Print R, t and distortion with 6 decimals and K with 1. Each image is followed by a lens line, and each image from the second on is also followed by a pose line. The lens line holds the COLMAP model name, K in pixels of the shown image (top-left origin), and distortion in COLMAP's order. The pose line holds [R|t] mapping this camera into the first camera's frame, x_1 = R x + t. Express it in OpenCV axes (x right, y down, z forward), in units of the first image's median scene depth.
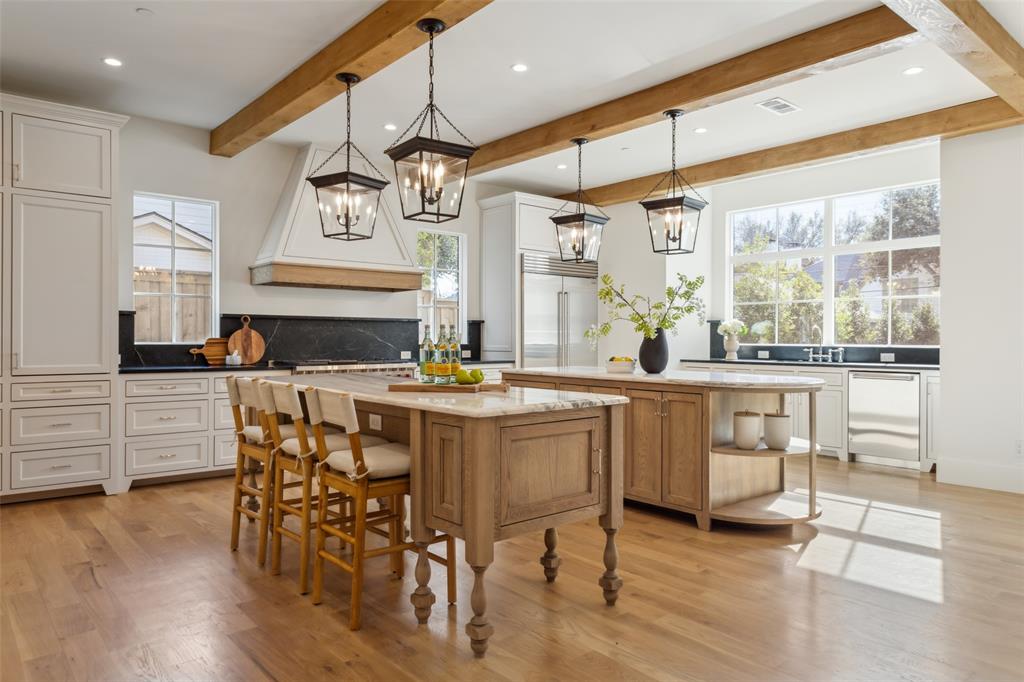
lens RADIAL K [[682.7, 0, 515.4], [0, 682.7, 340.5], [0, 0, 1]] dist [-0.004158, 0.002840]
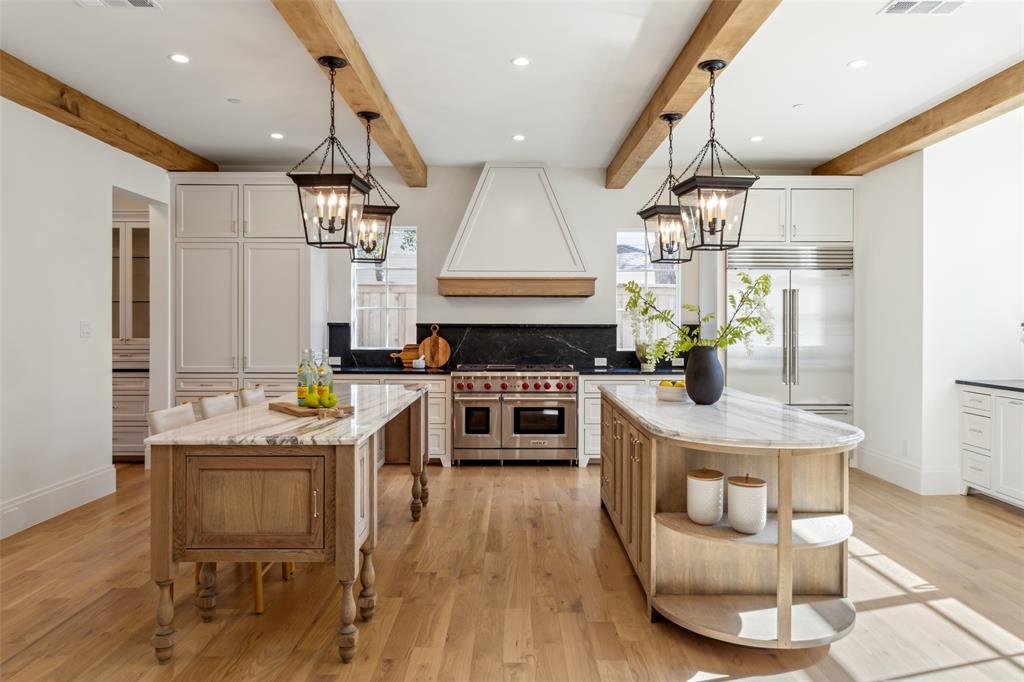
lens RADIAL K [[682.7, 0, 509.8], [0, 682.7, 330.6], [0, 0, 1]] dist [-0.004158, 0.002840]
pose [[0.761084, 0.003564, -0.648644, 0.453397], [-0.002392, 0.999994, 0.002688, -0.030978], [0.648649, -0.000494, 0.761087, 0.222990]]
